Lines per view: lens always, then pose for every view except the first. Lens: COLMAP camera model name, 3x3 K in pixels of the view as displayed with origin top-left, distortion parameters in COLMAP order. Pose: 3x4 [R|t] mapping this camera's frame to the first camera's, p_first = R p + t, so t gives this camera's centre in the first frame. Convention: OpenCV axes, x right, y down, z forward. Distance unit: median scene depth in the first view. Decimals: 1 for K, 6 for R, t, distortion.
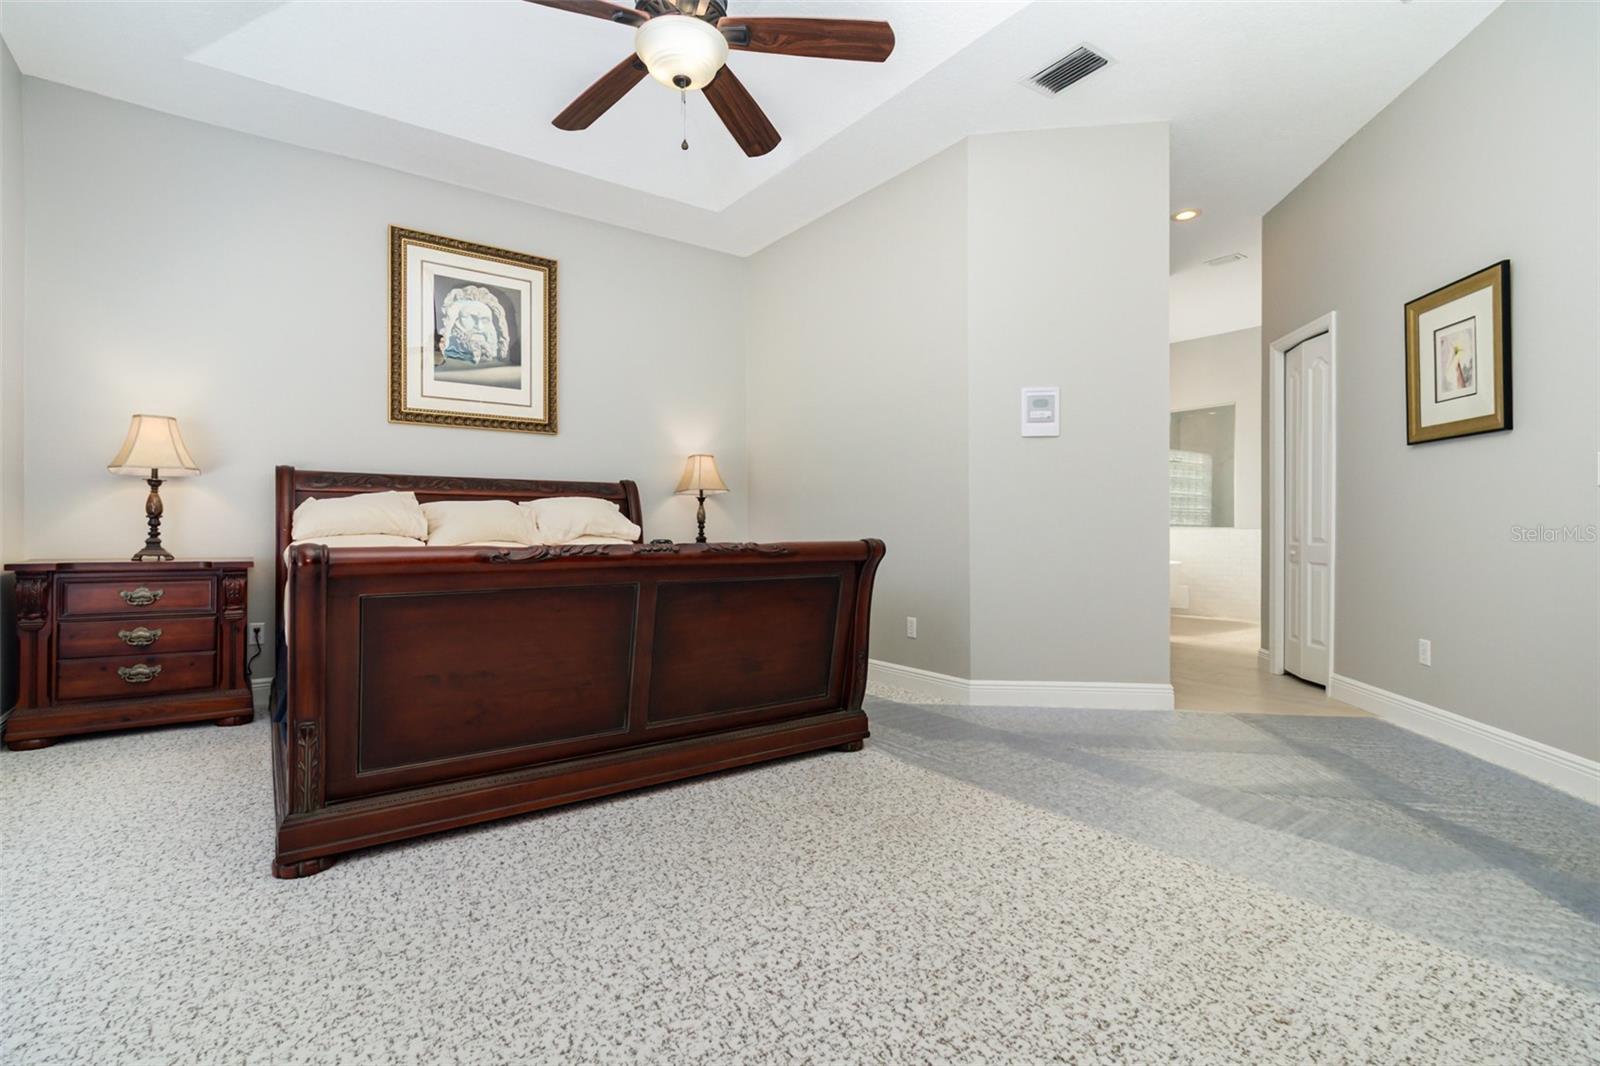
lens RADIAL K [[746.2, 0, 792.6], [0, 746.2, 527.5], [0, 0, 1]] dist [0.001639, 0.000344]
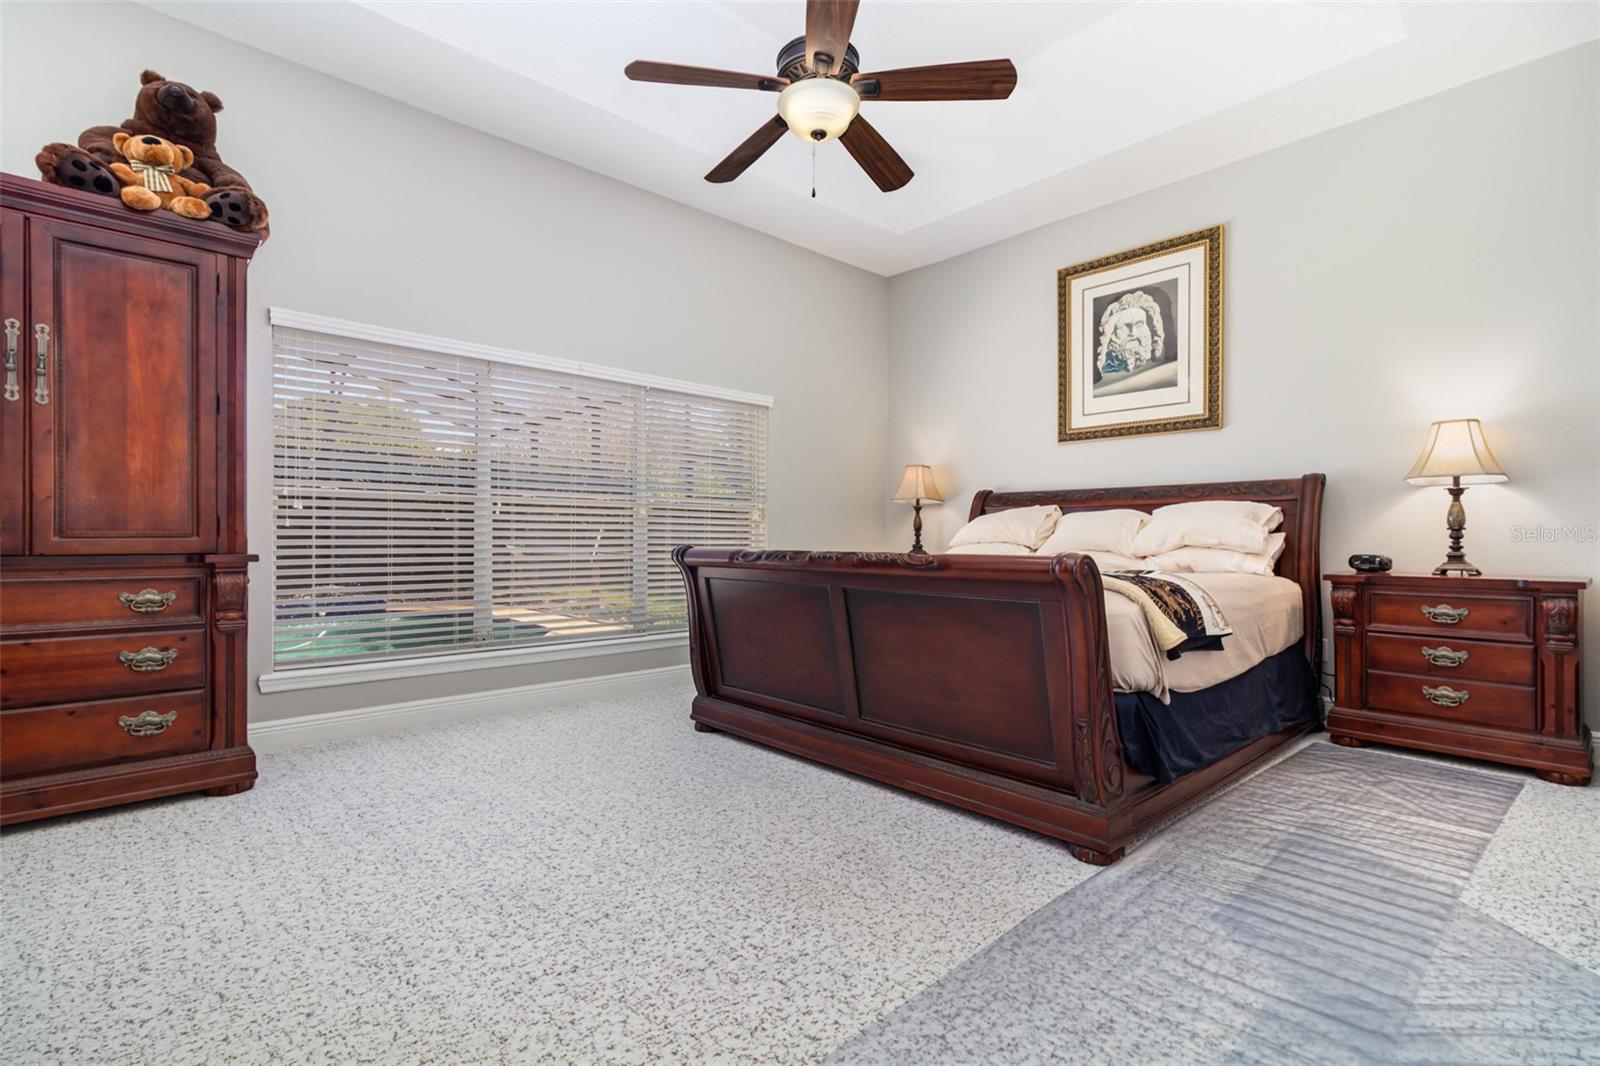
lens RADIAL K [[746.2, 0, 792.6], [0, 746.2, 527.5], [0, 0, 1]] dist [0.001639, 0.000344]
pose [[0.109567, -0.015713, -0.993855, 0.519205], [-0.002110, 0.999869, -0.016041, 0.003446], [0.993977, 0.003854, 0.109519, 0.463028]]
